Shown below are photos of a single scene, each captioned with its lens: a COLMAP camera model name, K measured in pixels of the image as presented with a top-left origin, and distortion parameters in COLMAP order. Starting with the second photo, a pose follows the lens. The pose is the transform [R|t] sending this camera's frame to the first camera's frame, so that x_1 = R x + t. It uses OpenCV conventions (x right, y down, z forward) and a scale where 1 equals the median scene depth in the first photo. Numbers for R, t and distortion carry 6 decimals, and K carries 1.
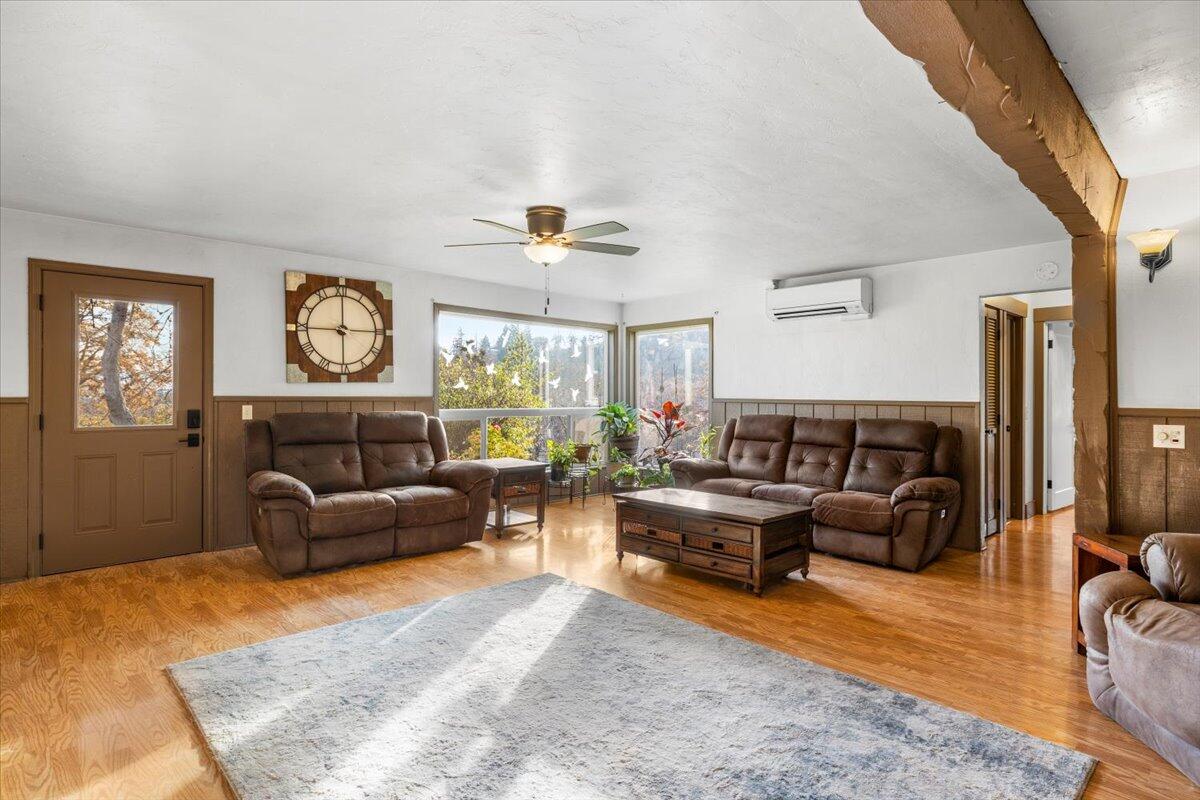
lens RADIAL K [[583.0, 0, 601.1], [0, 583.0, 396.5], [0, 0, 1]] dist [0.000028, 0.000486]
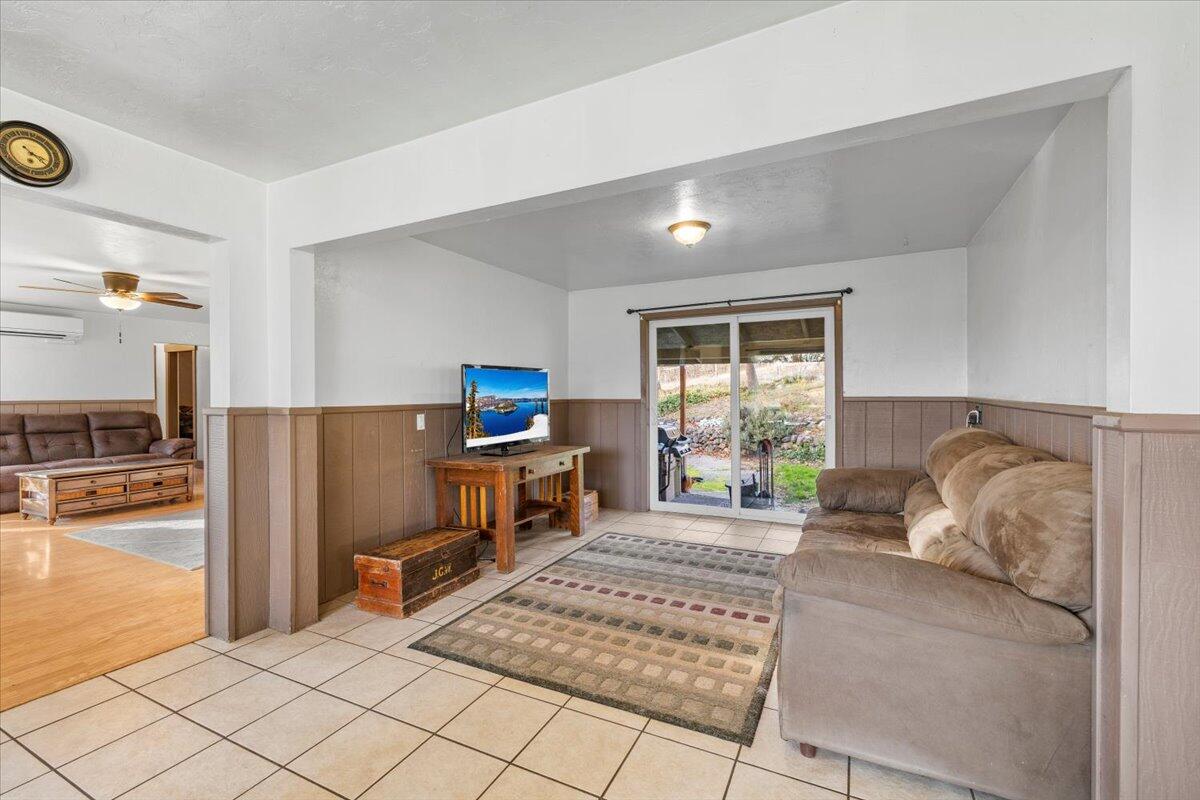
lens RADIAL K [[509.8, 0, 600.7], [0, 509.8, 395.4], [0, 0, 1]] dist [0.002306, 0.000190]
pose [[-0.365946, -0.000727, 0.930636, -1.378673], [0.009279, 0.999947, 0.004430, 0.002085], [-0.930590, 0.010256, -0.365920, 0.271622]]
